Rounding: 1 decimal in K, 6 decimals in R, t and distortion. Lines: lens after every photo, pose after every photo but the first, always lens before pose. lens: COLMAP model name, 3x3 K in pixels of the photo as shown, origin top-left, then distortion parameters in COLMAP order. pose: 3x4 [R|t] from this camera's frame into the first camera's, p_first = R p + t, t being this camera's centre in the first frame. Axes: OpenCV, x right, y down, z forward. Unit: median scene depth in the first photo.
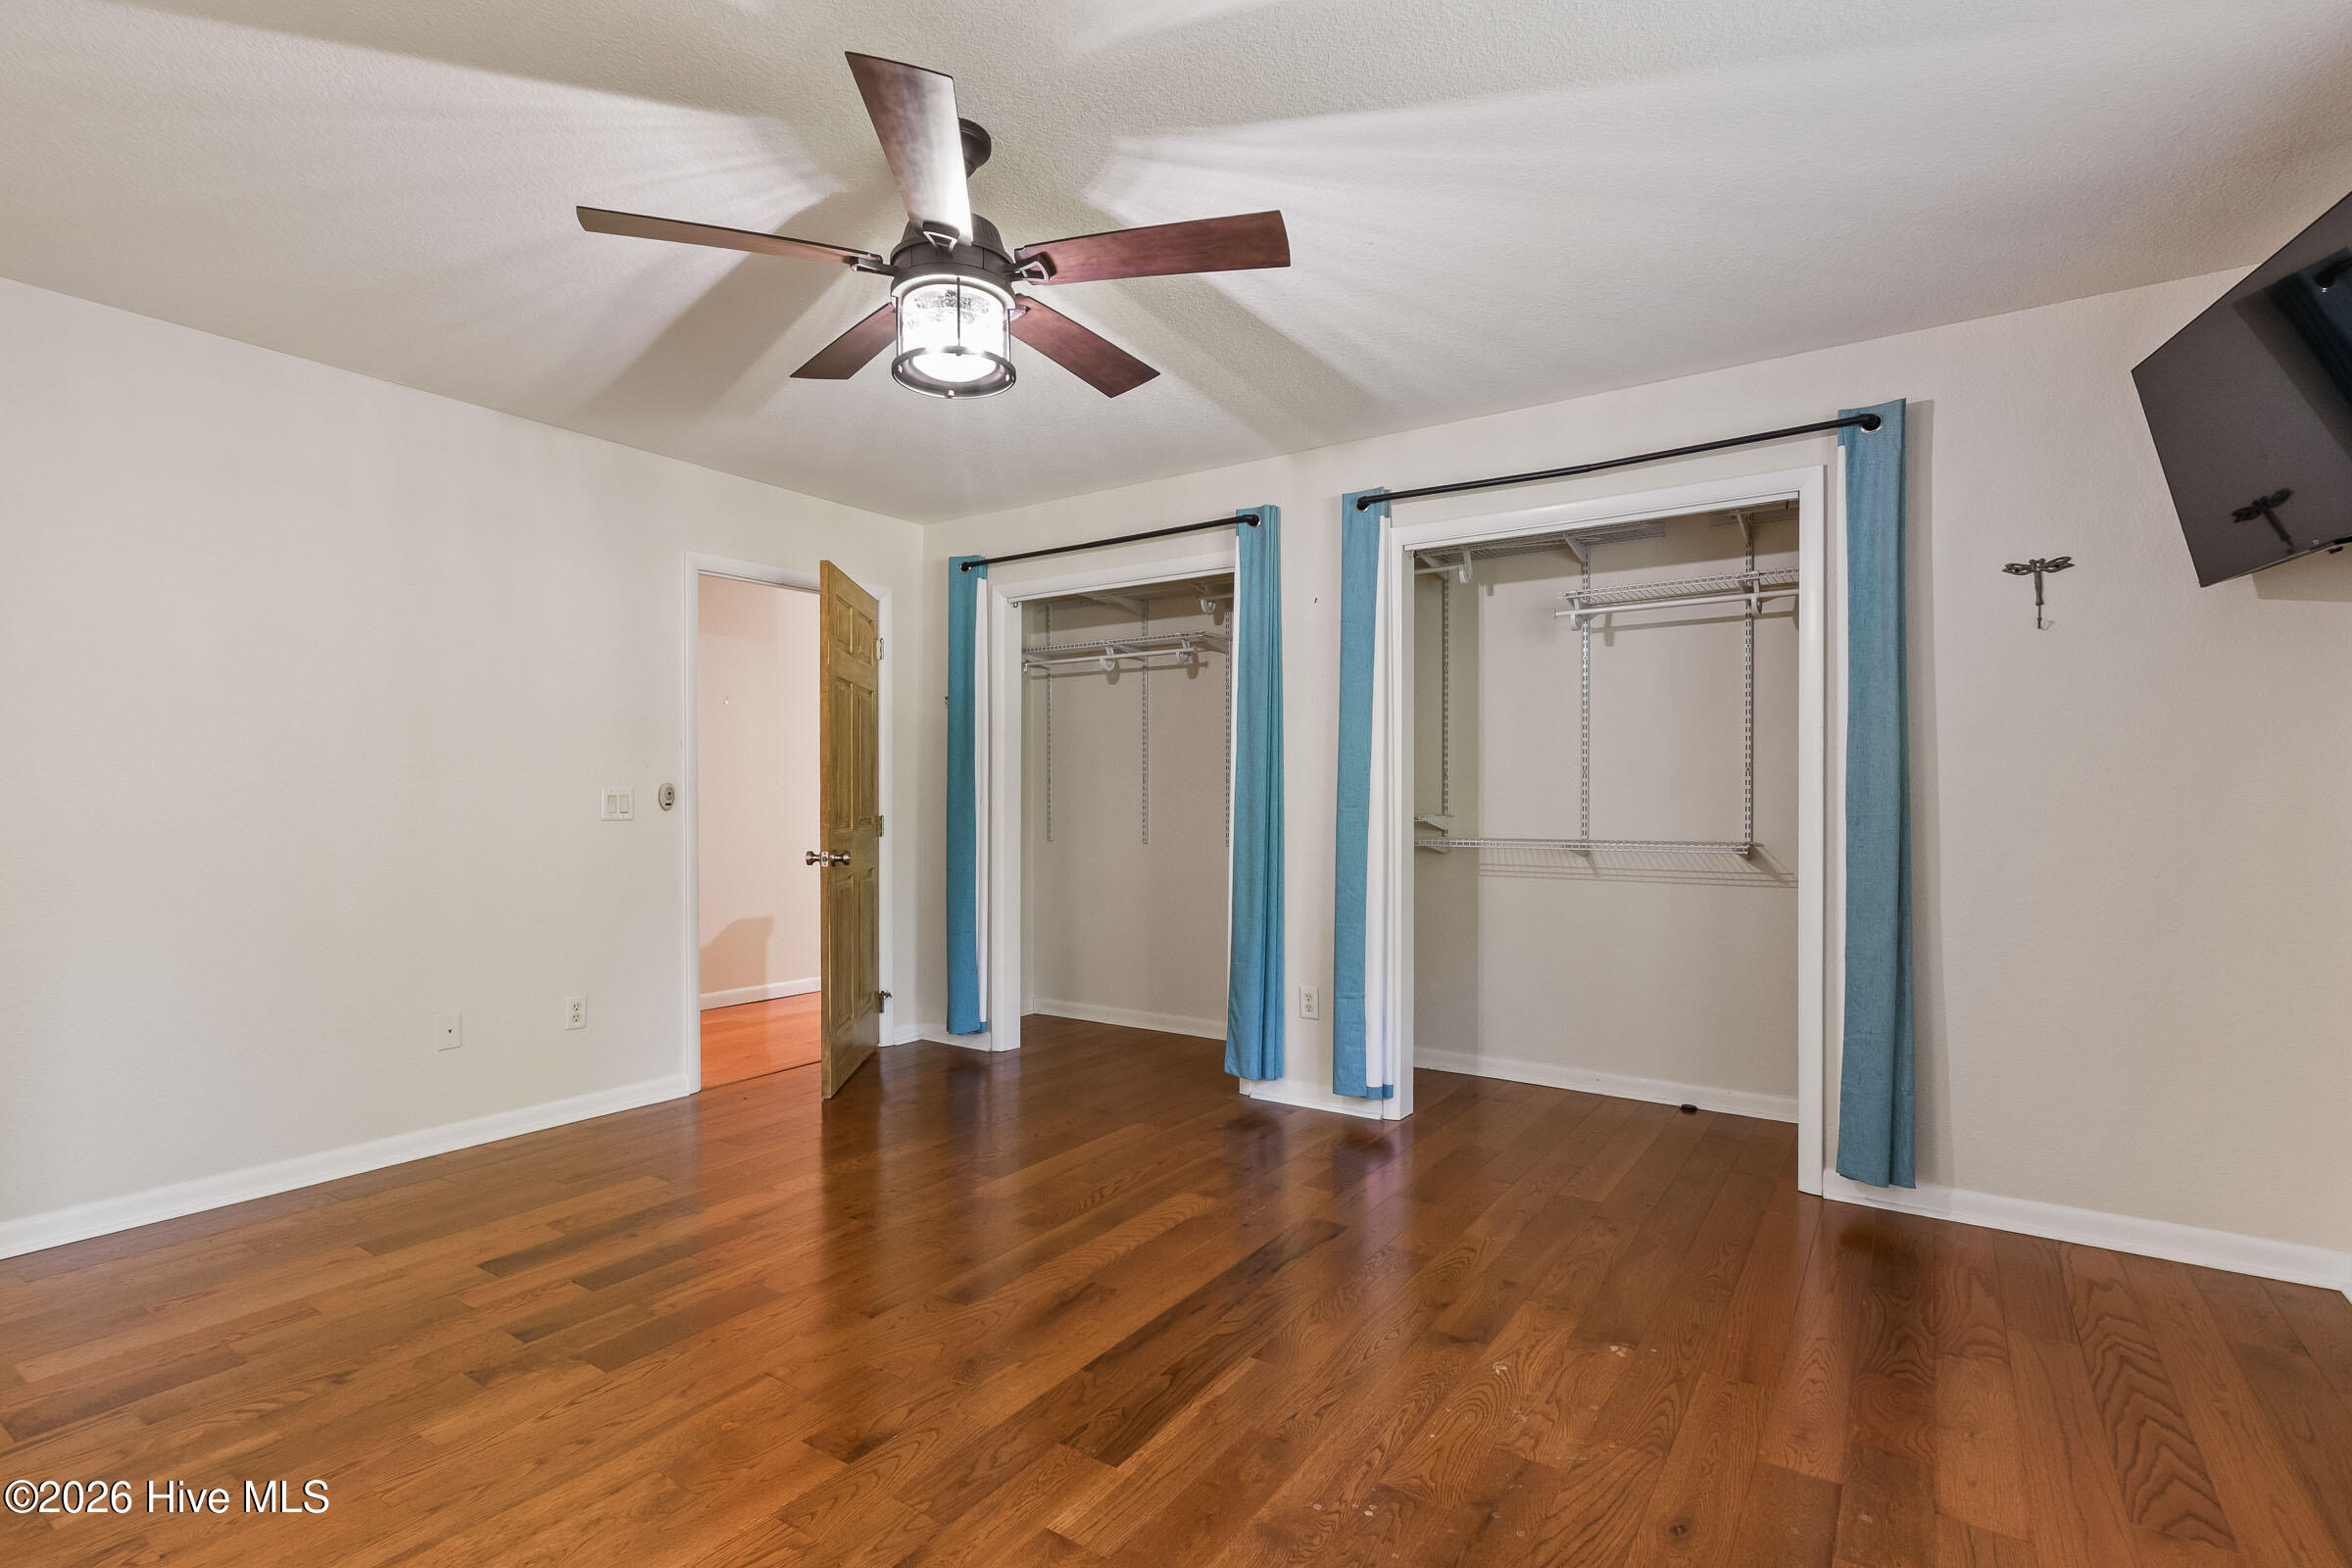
lens RADIAL K [[1151.2, 0, 1099.2], [0, 1151.2, 811.5], [0, 0, 1]] dist [0.005923, -0.002947]
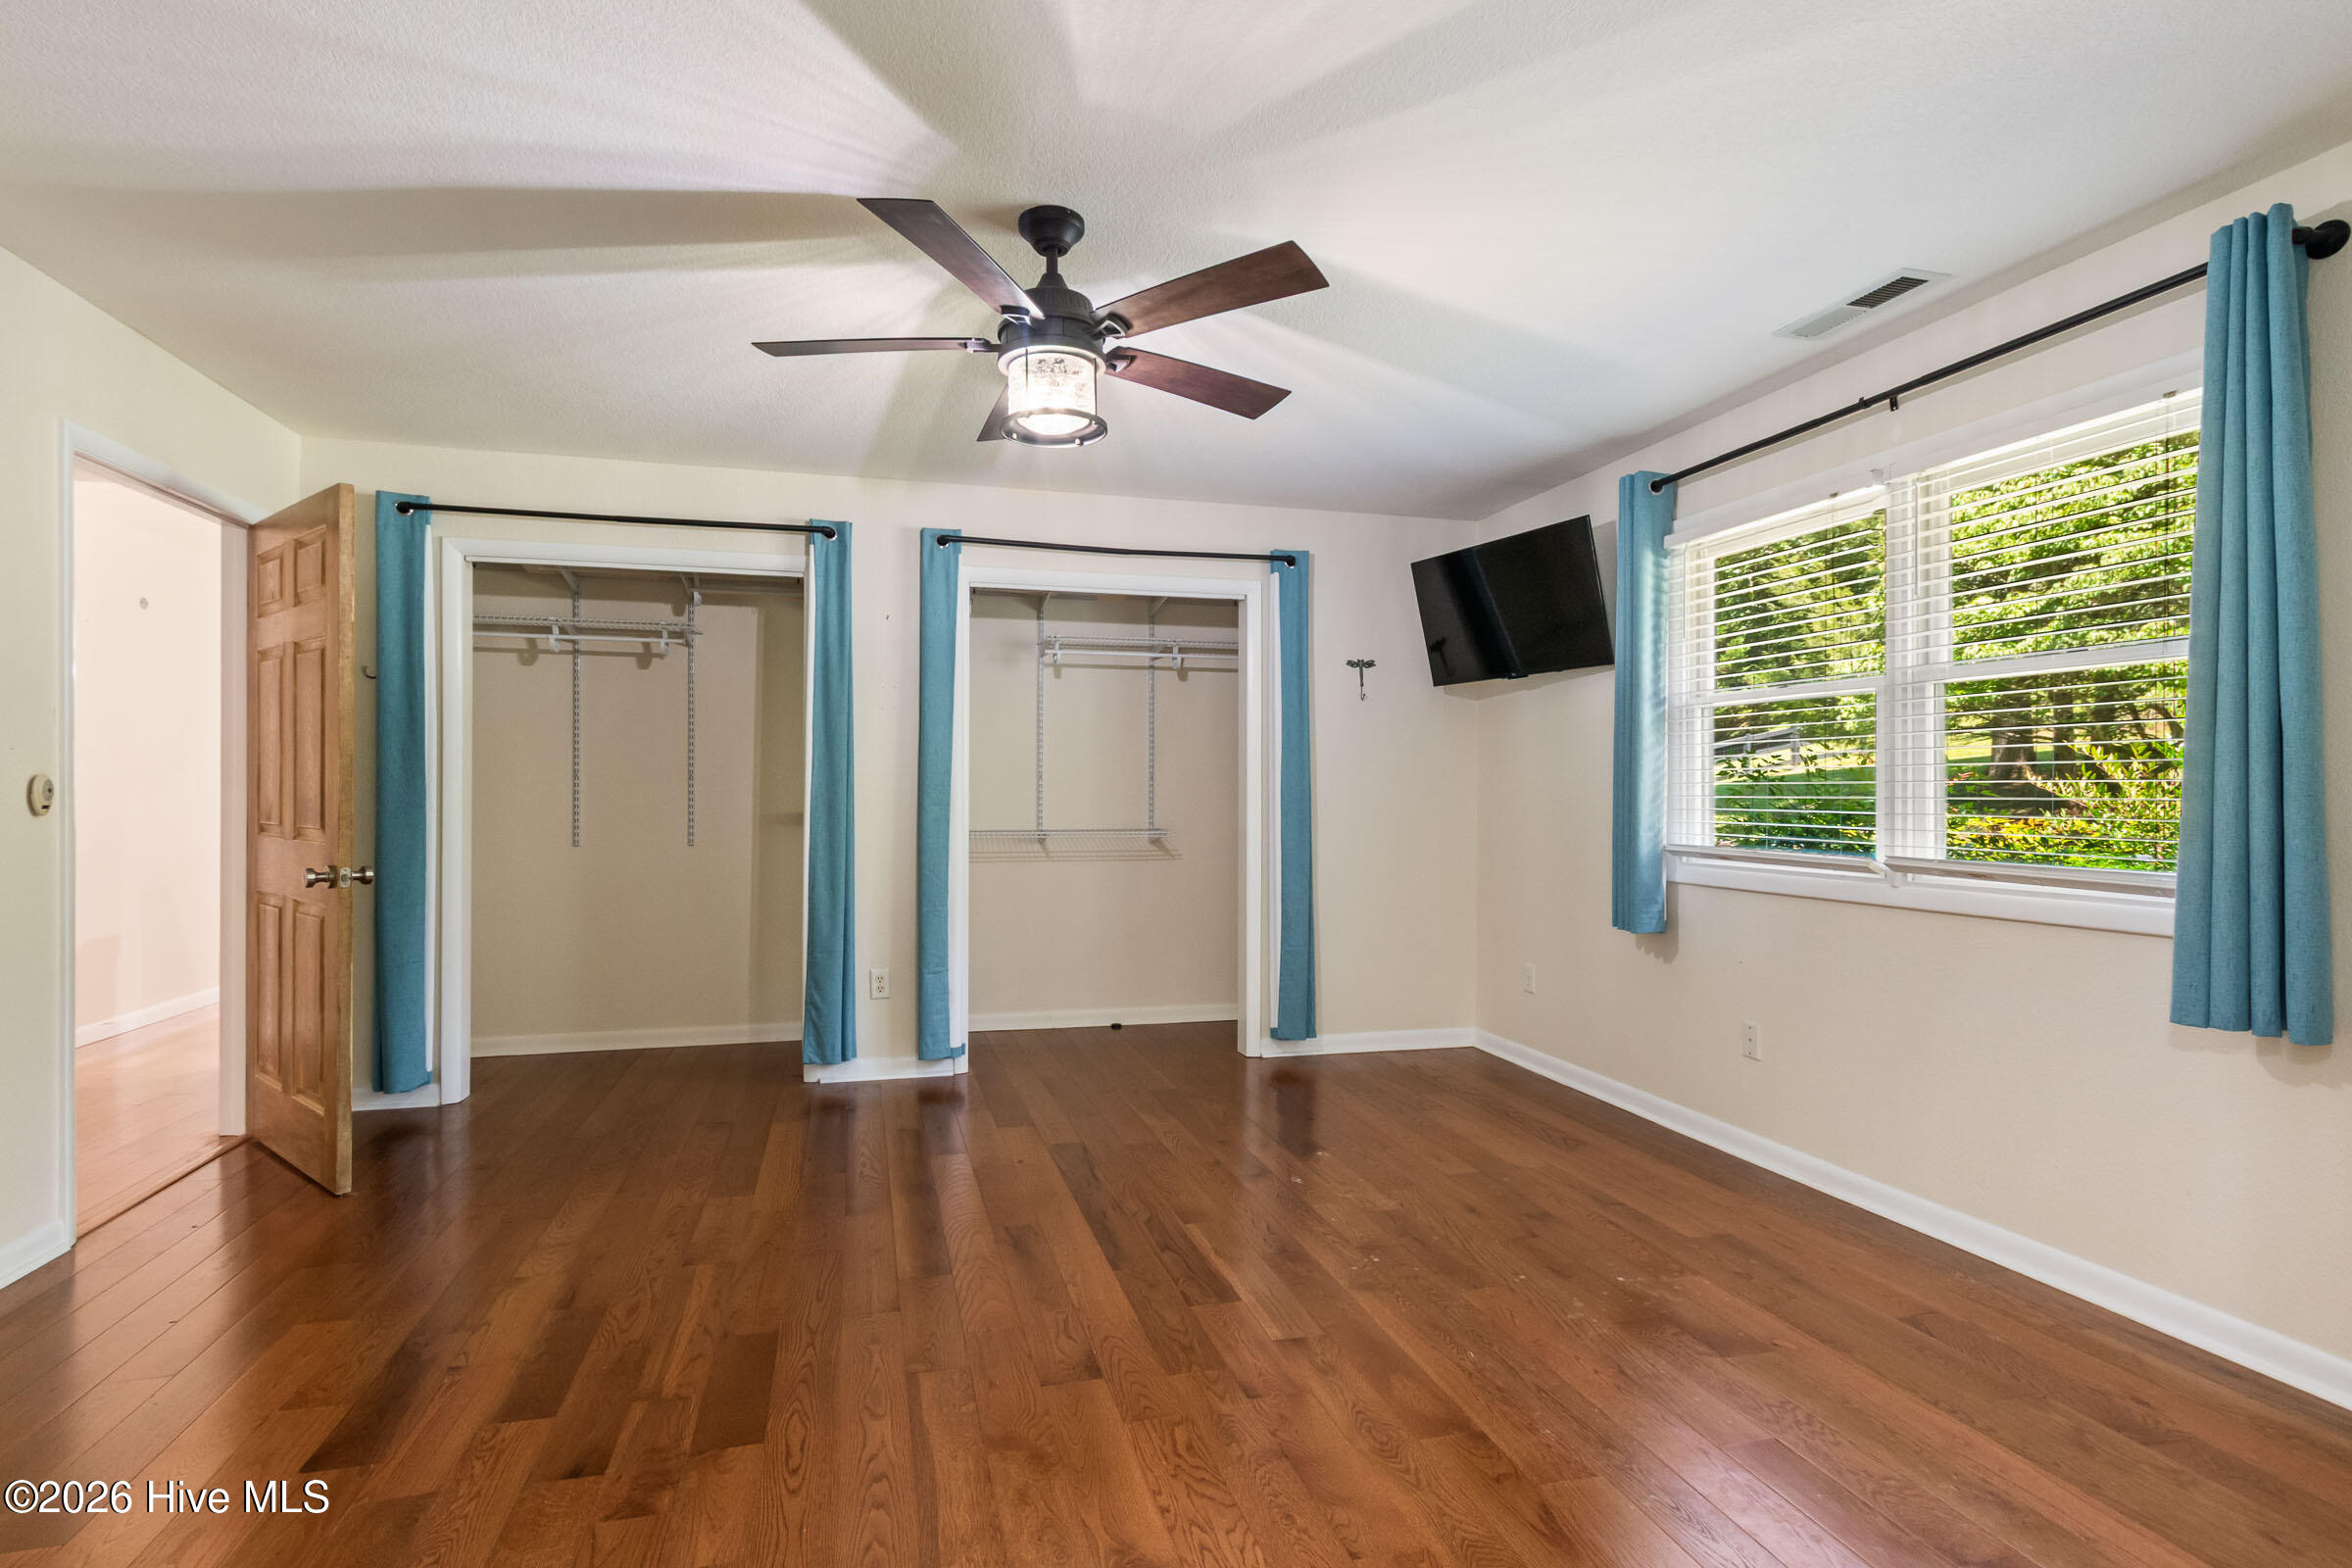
lens RADIAL K [[1151.2, 0, 1162.8], [0, 1151.2, 794.2], [0, 0, 1]] dist [0.005923, -0.002947]
pose [[0.630455, 0.002179, 0.776223, -0.514381], [0.006414, 0.999947, -0.008016, -0.003646], [-0.776199, 0.010032, 0.630408, 0.106567]]
